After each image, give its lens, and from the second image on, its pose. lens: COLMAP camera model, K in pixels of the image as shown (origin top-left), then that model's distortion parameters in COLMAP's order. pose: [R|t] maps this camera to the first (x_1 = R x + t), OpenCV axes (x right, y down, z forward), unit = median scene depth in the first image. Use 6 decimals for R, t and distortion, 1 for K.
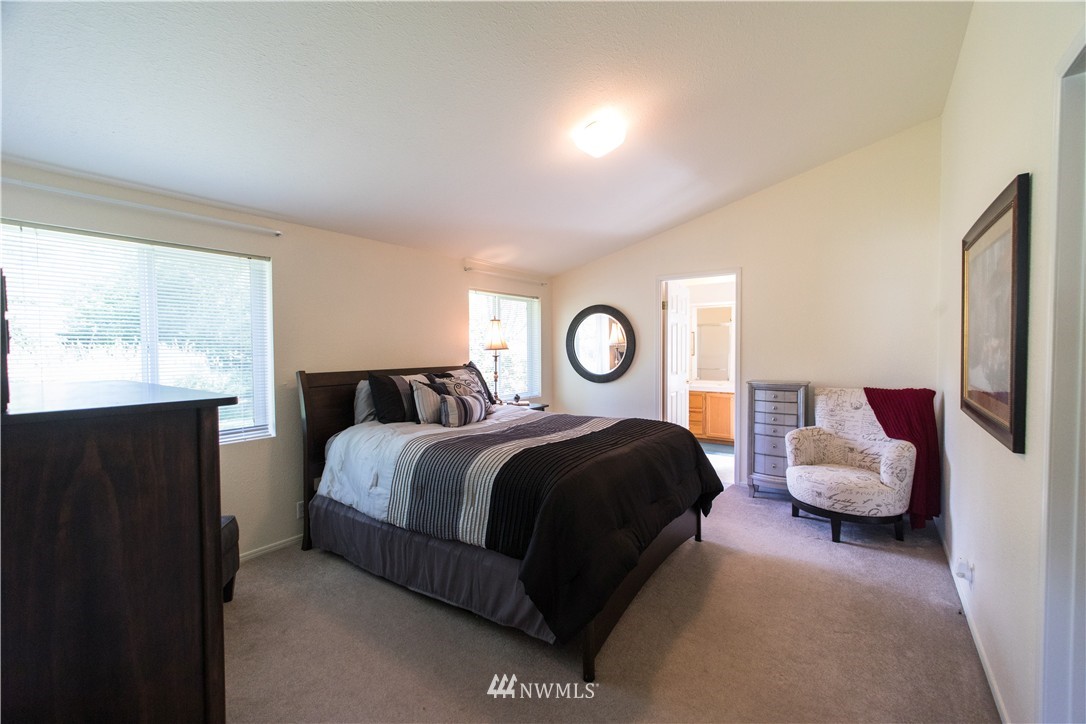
lens RADIAL K [[463.8, 0, 550.1], [0, 463.8, 359.5], [0, 0, 1]] dist [-0.000145, 0.004018]
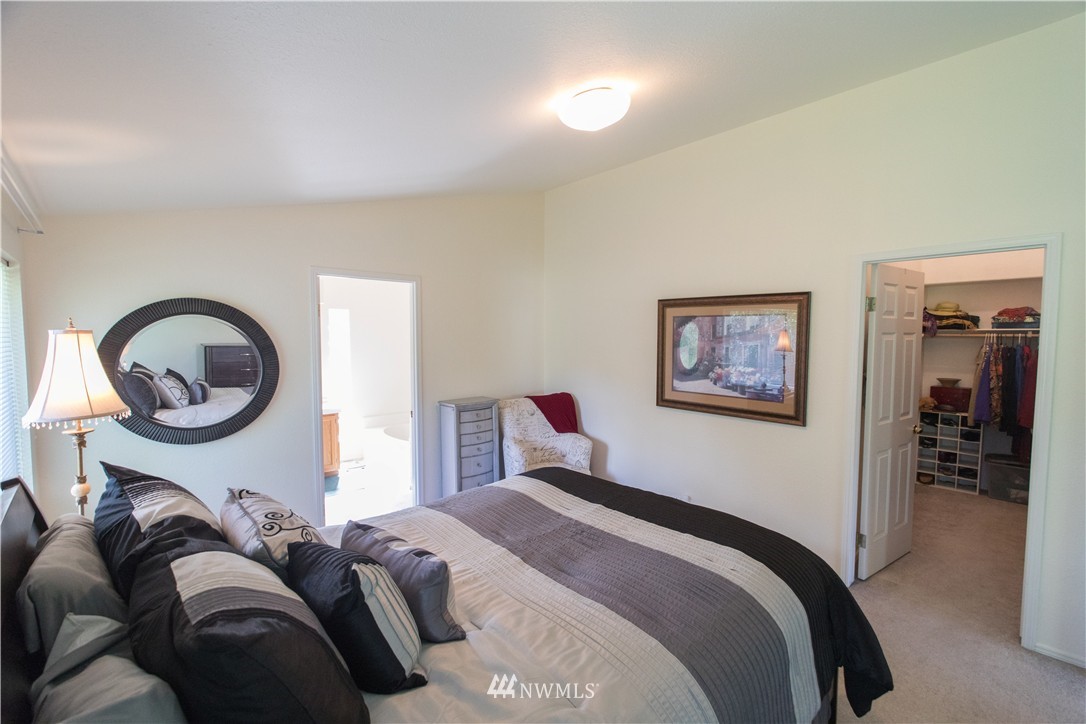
lens RADIAL K [[463.8, 0, 550.1], [0, 463.8, 359.5], [0, 0, 1]] dist [-0.000145, 0.004018]
pose [[0.181929, -0.049467, 0.982067, -0.481274], [0.021876, 0.998690, 0.046252, -0.087523], [-0.983068, 0.013069, 0.182773, 0.703738]]
